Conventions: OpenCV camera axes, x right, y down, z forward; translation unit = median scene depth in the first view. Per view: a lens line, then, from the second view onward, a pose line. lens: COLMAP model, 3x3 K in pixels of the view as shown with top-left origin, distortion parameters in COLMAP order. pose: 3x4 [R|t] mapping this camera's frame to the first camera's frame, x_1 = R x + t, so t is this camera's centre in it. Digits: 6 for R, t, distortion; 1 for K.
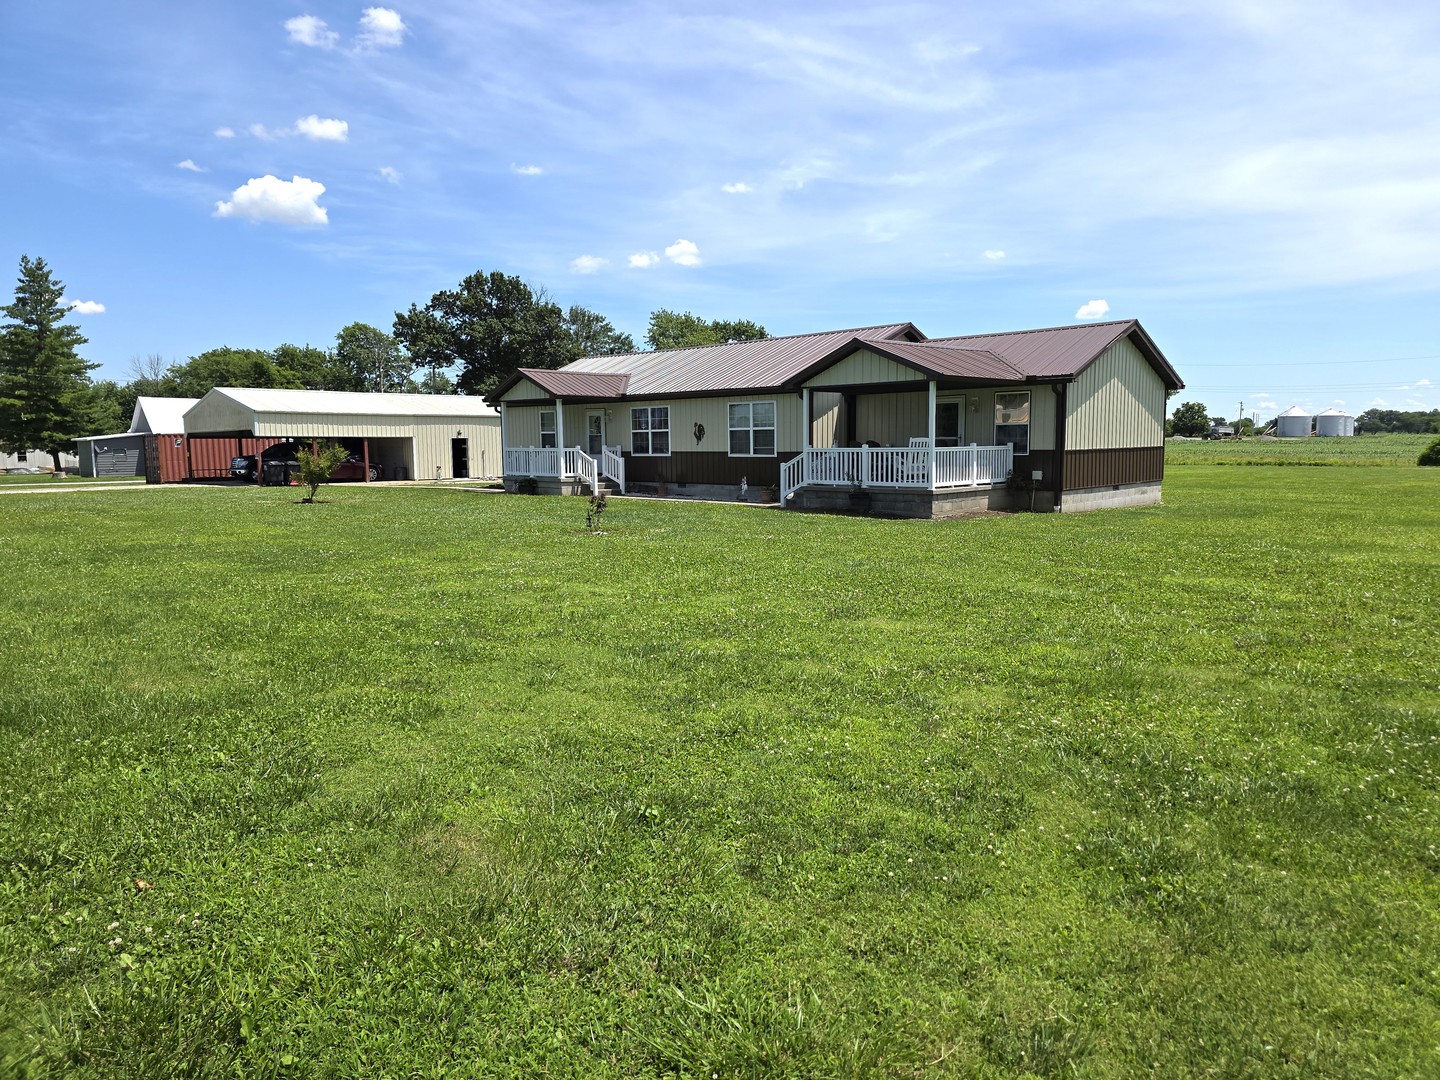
lens RADIAL K [[968.6, 0, 729.6], [0, 968.6, 540.5], [0, 0, 1]] dist [0.049621, -0.027038]
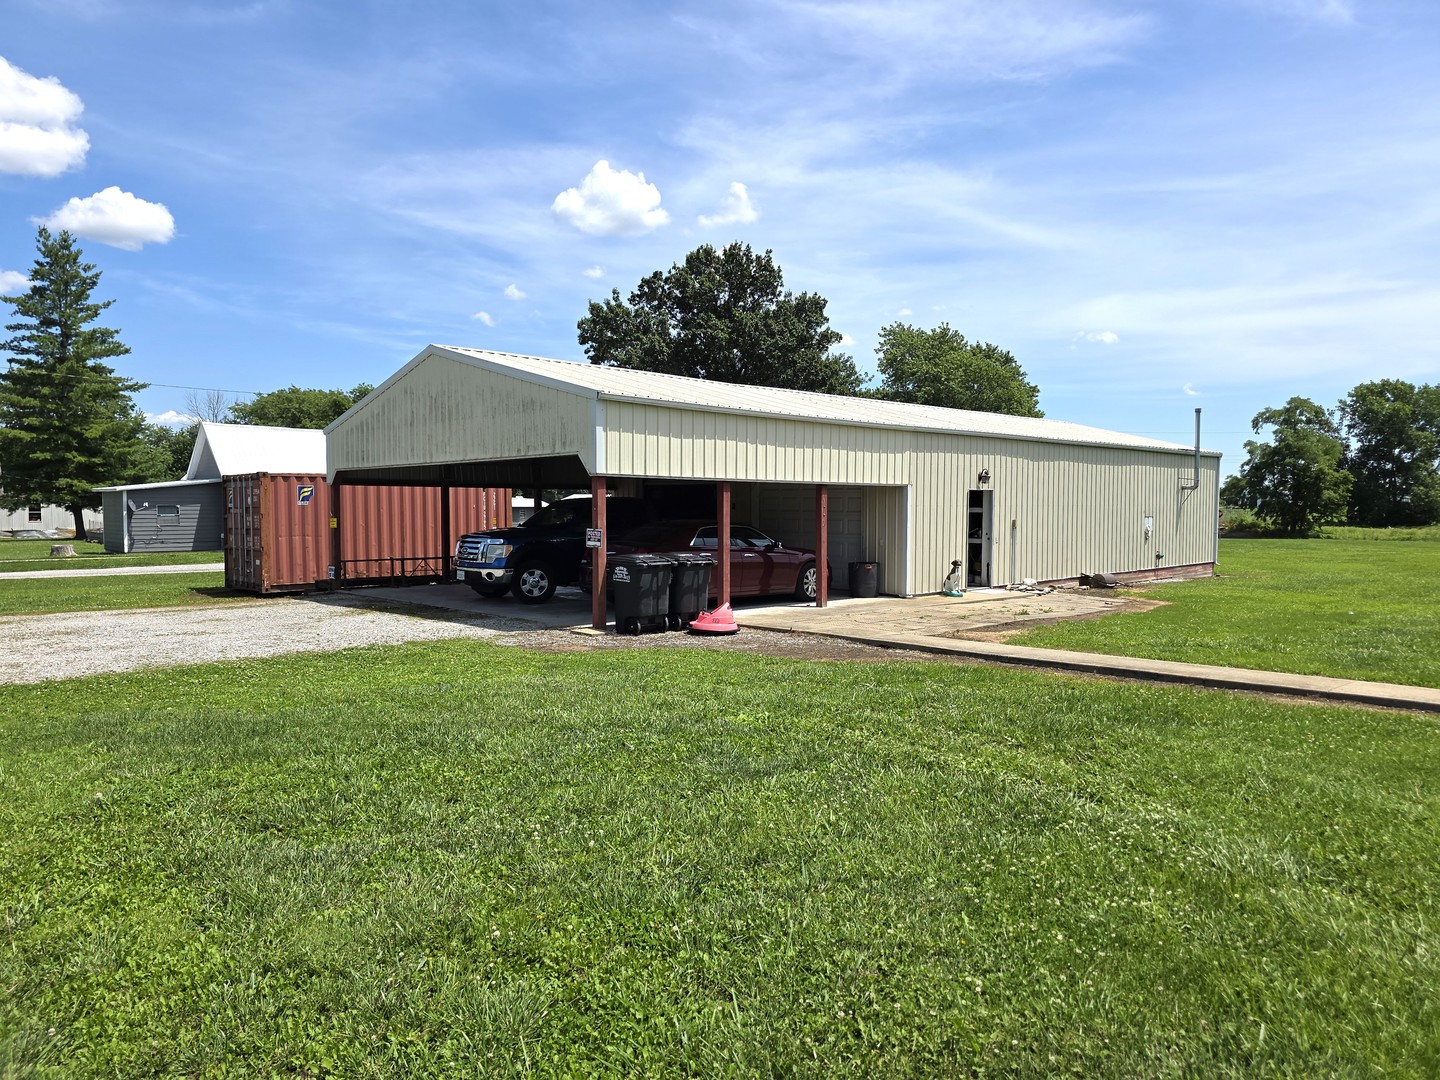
lens RADIAL K [[968.6, 0, 738.8], [0, 968.6, 563.5], [0, 0, 1]] dist [0.049621, -0.027038]
pose [[0.999551, 0.013598, -0.026690, -0.202123], [-0.014620, 0.999153, -0.038472, -0.031354], [0.026144, 0.038845, 0.998903, 0.324814]]
